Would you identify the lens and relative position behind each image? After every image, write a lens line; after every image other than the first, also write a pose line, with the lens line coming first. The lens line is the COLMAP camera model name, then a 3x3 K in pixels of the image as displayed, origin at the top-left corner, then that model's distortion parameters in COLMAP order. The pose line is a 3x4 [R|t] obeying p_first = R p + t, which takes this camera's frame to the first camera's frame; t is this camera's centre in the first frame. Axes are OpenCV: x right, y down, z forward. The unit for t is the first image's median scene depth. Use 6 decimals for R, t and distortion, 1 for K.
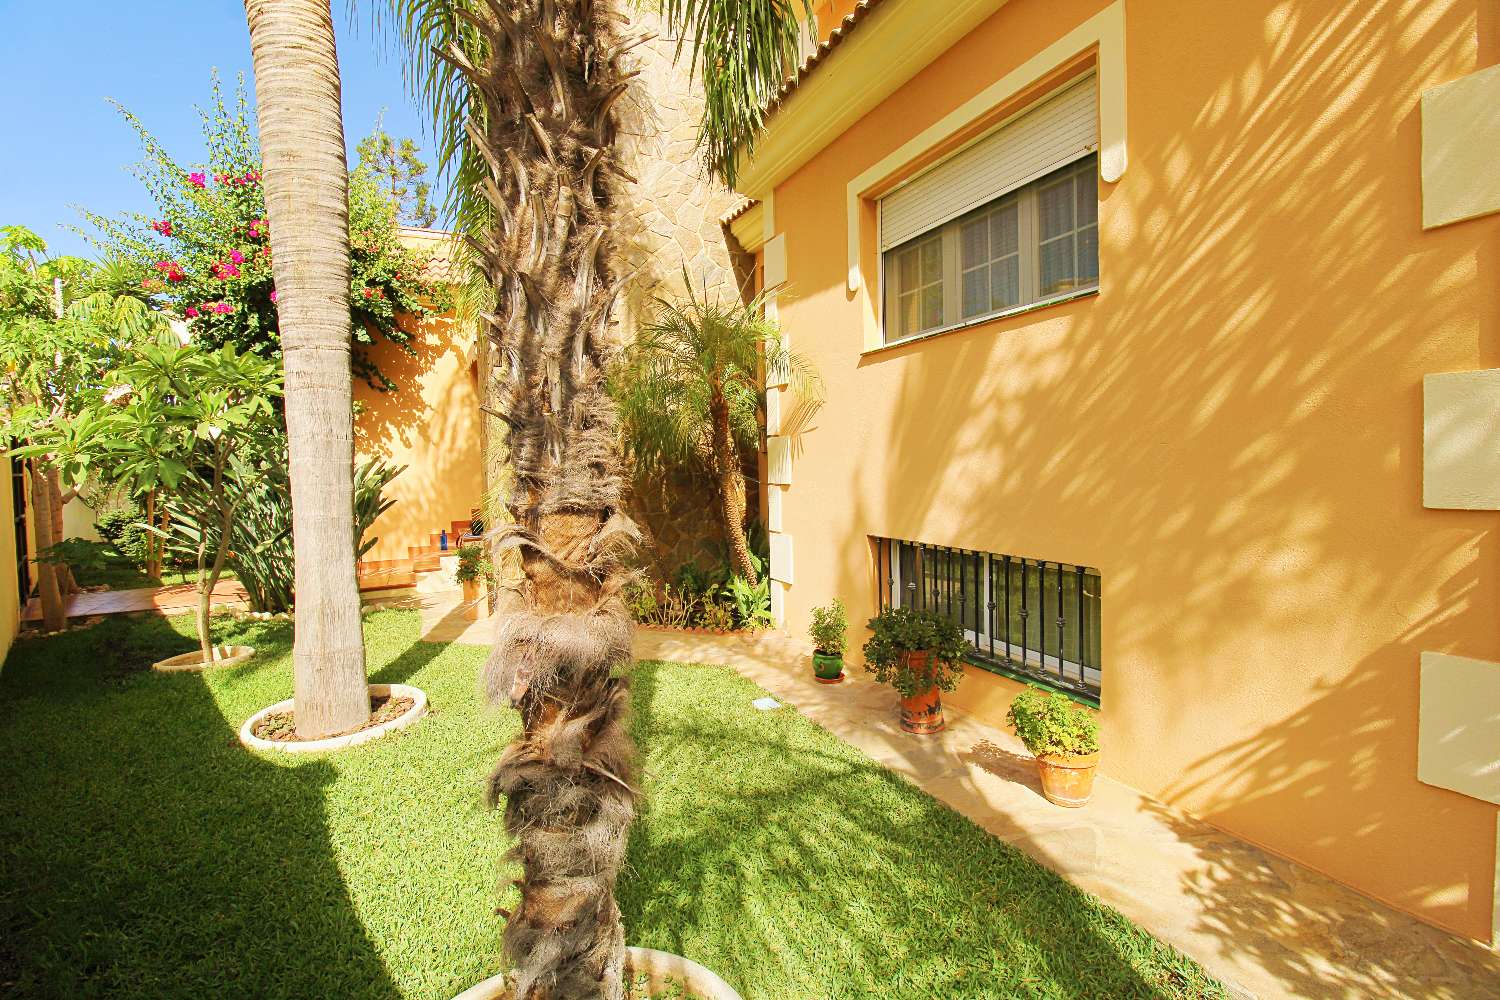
lens RADIAL K [[731.7, 0, 752.8], [0, 731.7, 489.7], [0, 0, 1]] dist [0.001553, -0.013790]
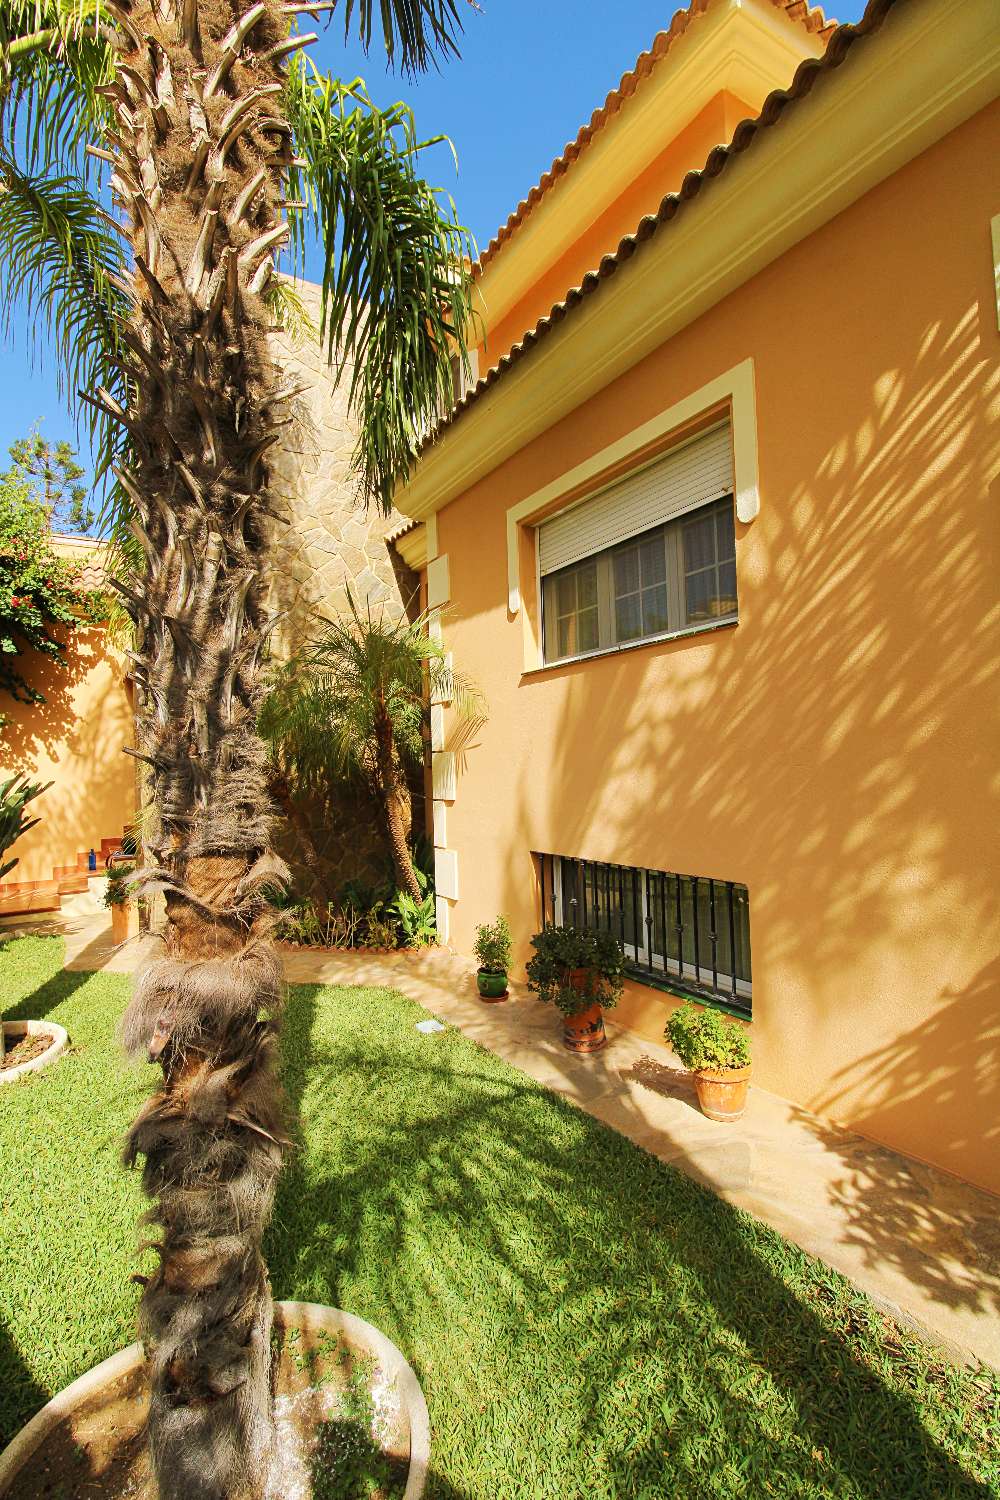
lens RADIAL K [[731.7, 0, 500.0], [0, 731.7, 750.0], [0, 0, 1]] dist [0.001553, -0.013790]
pose [[0.994600, -0.004749, 0.103673, 0.015132], [0.010993, 0.998154, -0.059731, -0.024782], [-0.103198, 0.060548, 0.992816, -0.013607]]
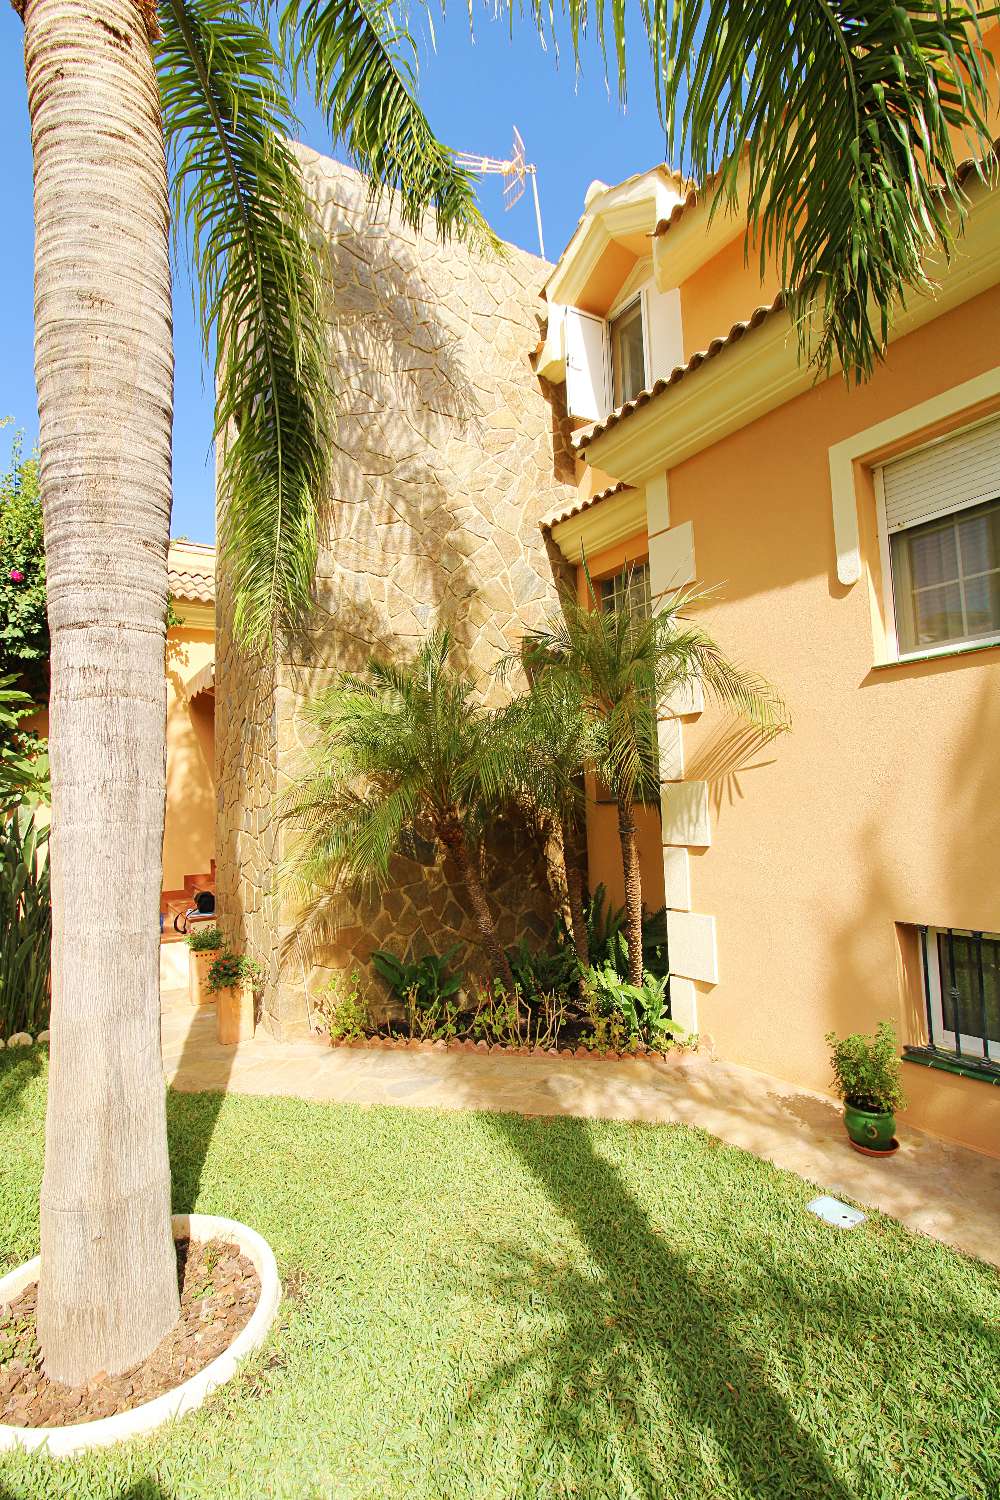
lens RADIAL K [[686.9, 0, 450.2], [0, 686.9, 750.1], [0, 0, 1]] dist [-0.002810, -0.010020]
pose [[0.992051, 0.002112, 0.125818, -0.492035], [0.012963, 0.992824, -0.118877, -0.040577], [-0.125166, 0.119563, 0.984905, 0.551497]]
